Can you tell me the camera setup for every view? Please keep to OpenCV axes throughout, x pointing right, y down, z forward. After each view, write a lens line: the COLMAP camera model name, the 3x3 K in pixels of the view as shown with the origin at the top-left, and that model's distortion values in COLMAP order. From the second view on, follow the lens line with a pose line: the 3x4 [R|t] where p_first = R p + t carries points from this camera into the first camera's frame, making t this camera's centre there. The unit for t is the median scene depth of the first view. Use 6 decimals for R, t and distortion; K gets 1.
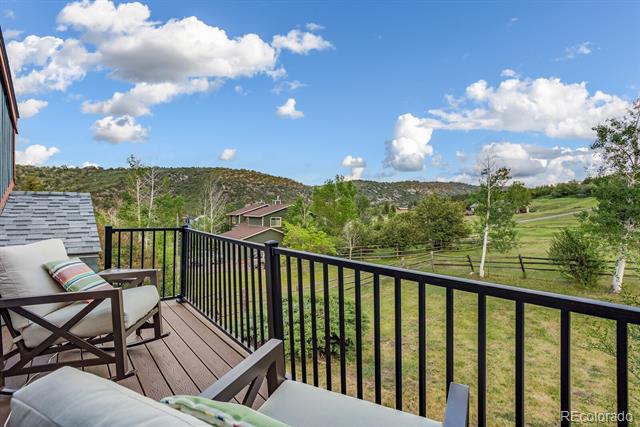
lens RADIAL K [[312.5, 0, 320.0], [0, 312.5, 213.5], [0, 0, 1]] dist [0.002825, -0.000002]
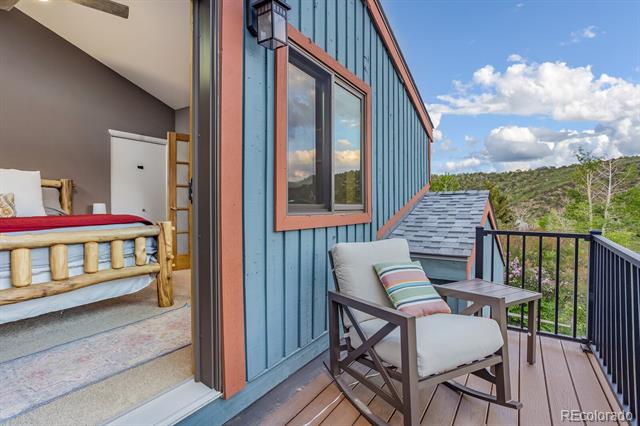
lens RADIAL K [[312.5, 0, 320.0], [0, 312.5, 213.0], [0, 0, 1]] dist [0.002825, -0.000002]
pose [[0.324025, 0.006038, -0.946029, -0.026463], [-0.002886, 0.999981, 0.005394, -0.000824], [0.946044, 0.000982, 0.324036, 0.431060]]
